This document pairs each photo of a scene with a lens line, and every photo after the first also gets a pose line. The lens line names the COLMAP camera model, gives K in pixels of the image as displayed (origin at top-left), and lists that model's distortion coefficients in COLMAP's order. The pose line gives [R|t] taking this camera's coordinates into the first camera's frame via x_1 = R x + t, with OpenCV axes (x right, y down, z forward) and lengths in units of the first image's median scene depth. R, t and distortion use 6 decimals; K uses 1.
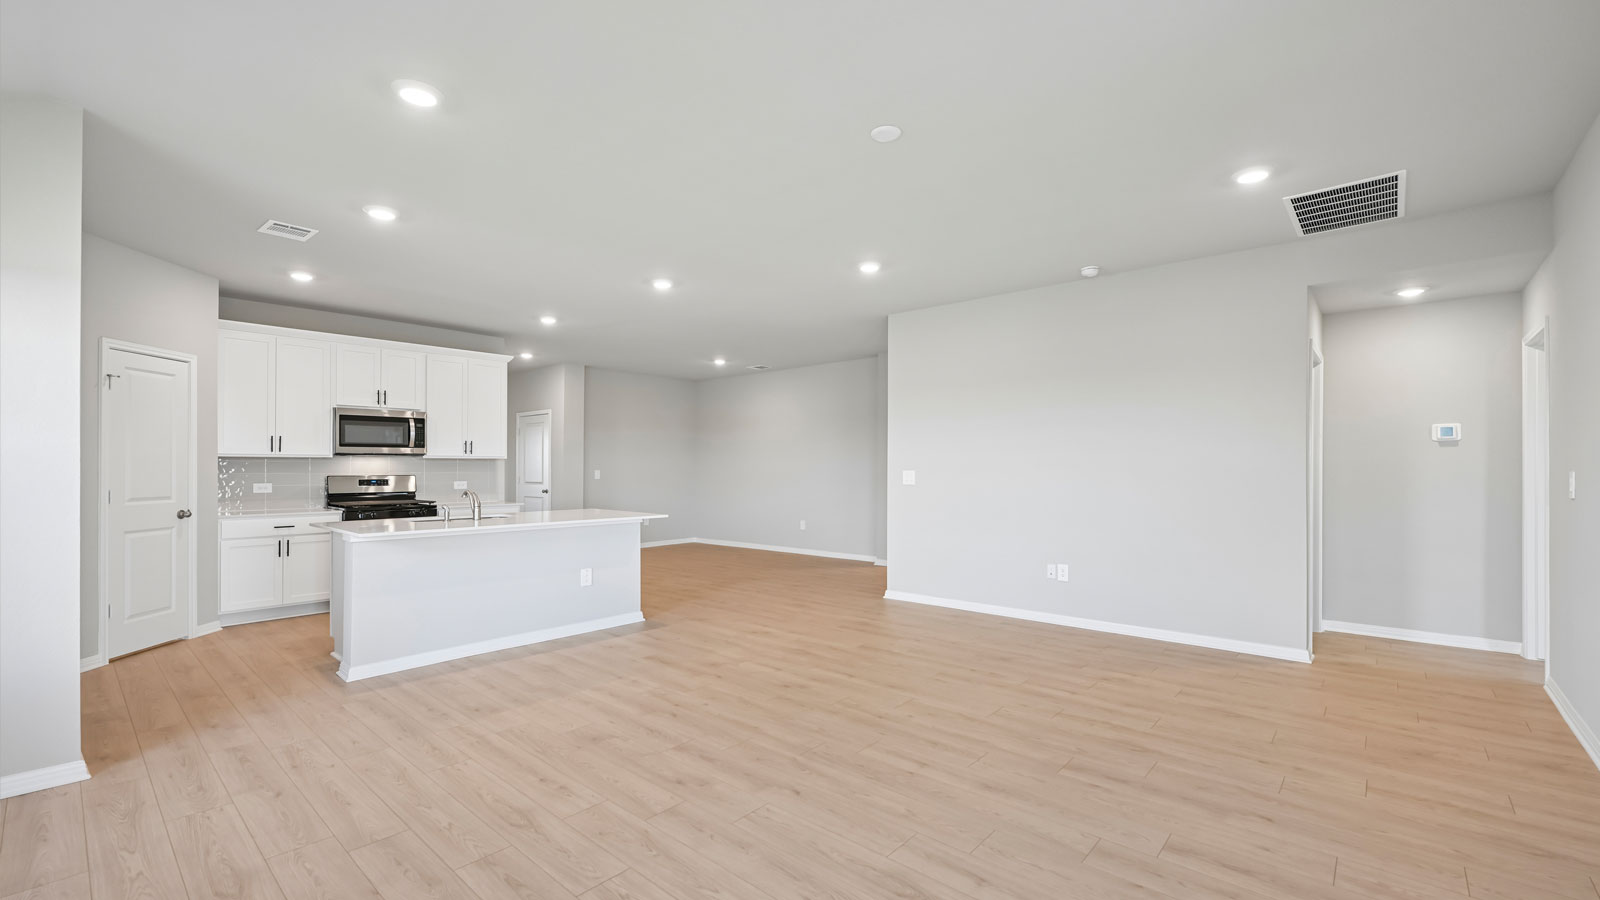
lens RADIAL K [[665.5, 0, 797.0], [0, 665.5, 464.1], [0, 0, 1]] dist [-0.000273, -0.000120]
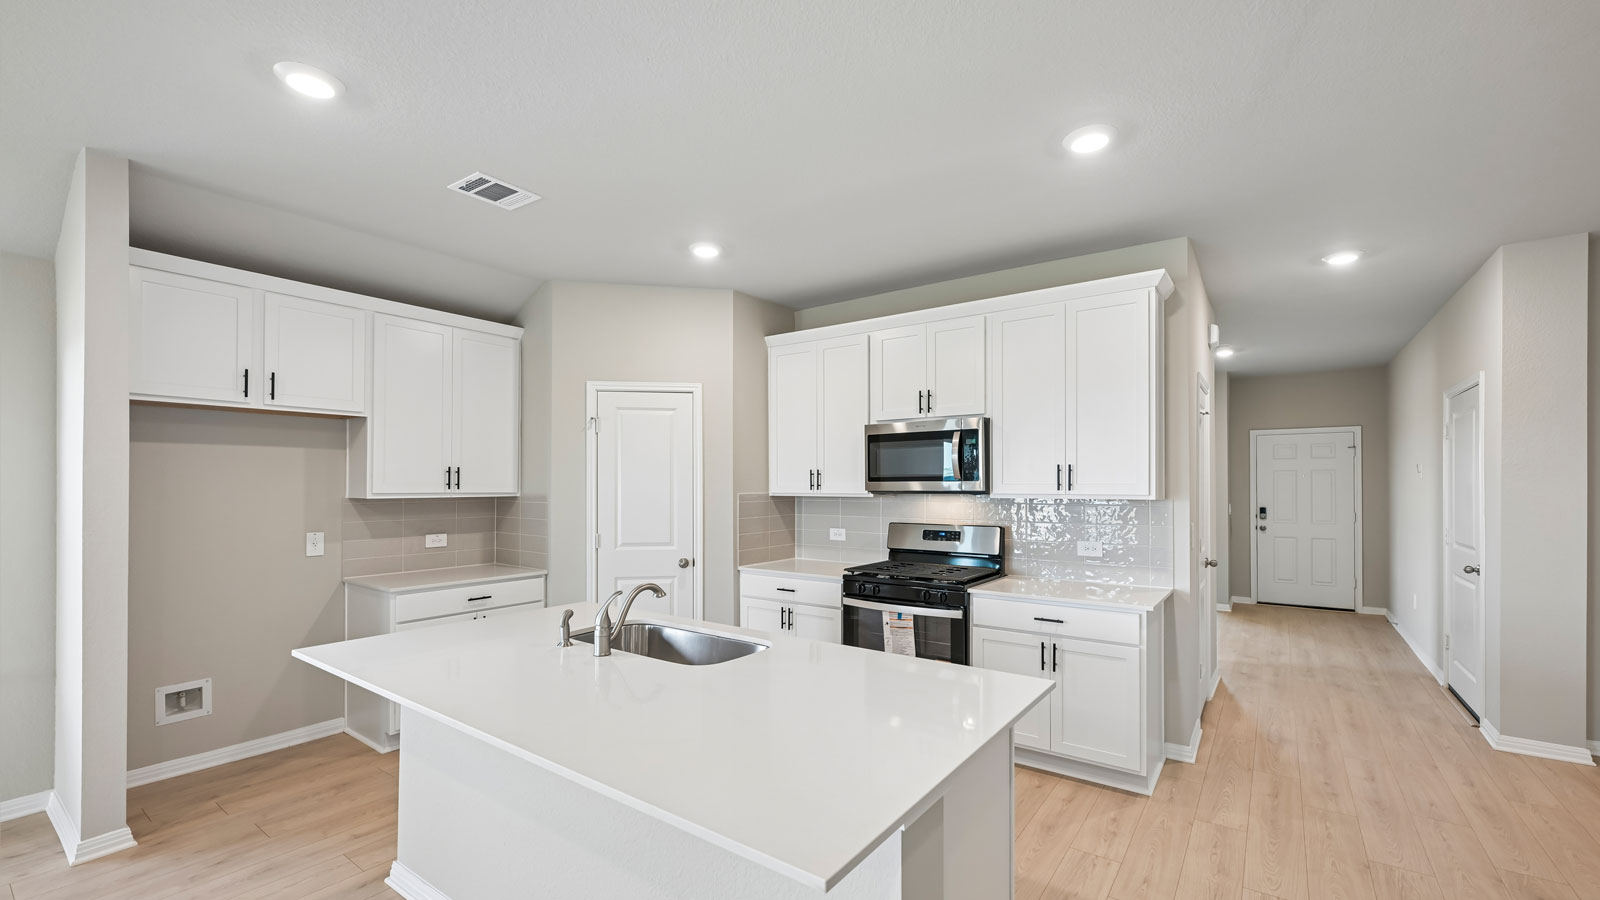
lens RADIAL K [[658.8, 0, 800.6], [0, 658.8, 480.1], [0, 0, 1]] dist [0.002344, 0.000068]
pose [[0.102055, -0.006624, -0.994757, -0.018096], [0.004354, 0.999971, -0.006213, -0.023818], [0.994769, -0.003697, 0.102081, 0.847761]]
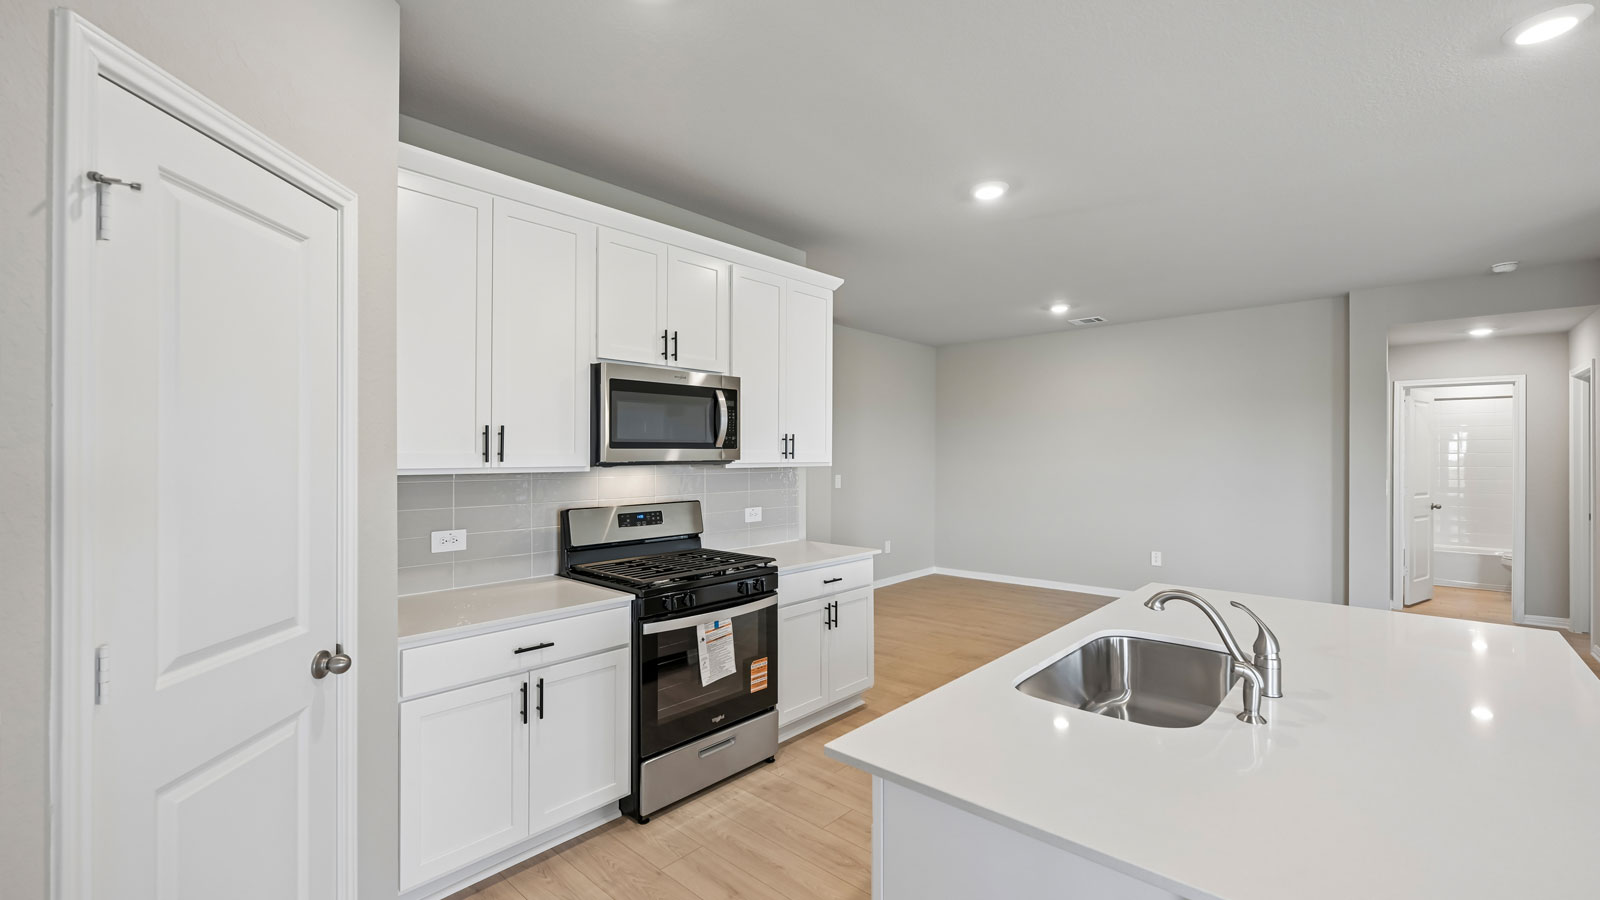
lens RADIAL K [[668.1, 0, 800.0], [0, 668.1, 450.0], [0, 0, 1]] dist [0.000390, 0.000113]
pose [[0.999974, -0.000264, -0.007238, -0.545102], [0.000246, 0.999997, -0.002499, -0.023685], [0.007239, 0.002497, 0.999971, 0.532682]]
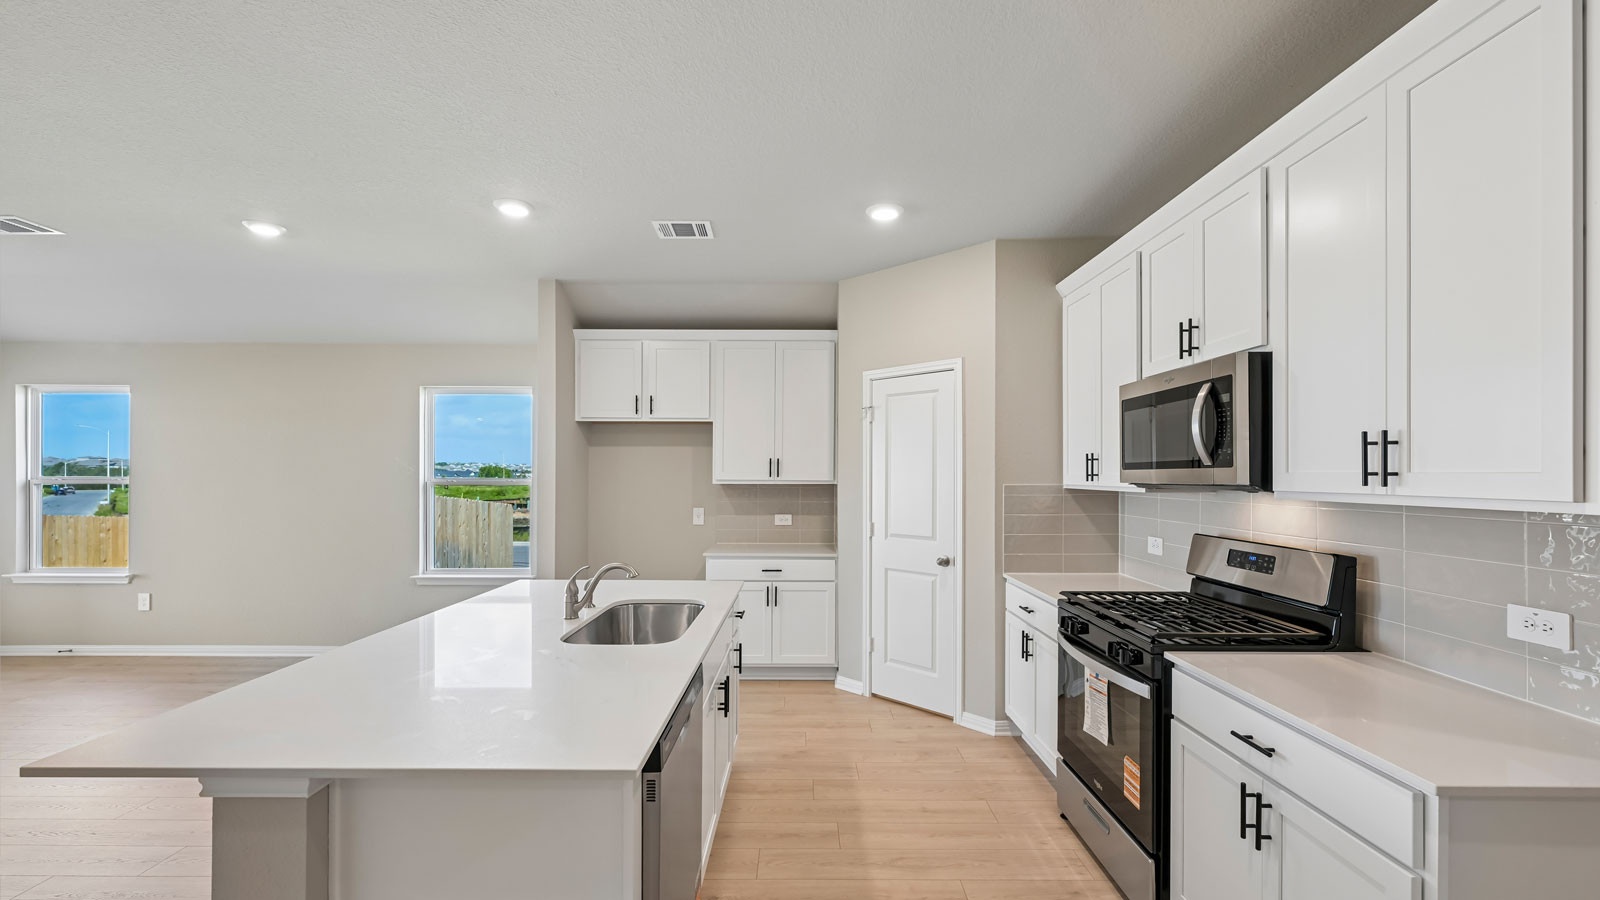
lens RADIAL K [[655.5, 0, 800.9], [0, 655.5, 474.2], [0, 0, 1]] dist [-0.000782, -0.000179]
pose [[-0.747685, -0.001901, -0.664051, -0.213220], [0.000296, 0.999995, -0.003197, -0.021349], [0.664054, -0.002587, -0.747680, 1.174665]]
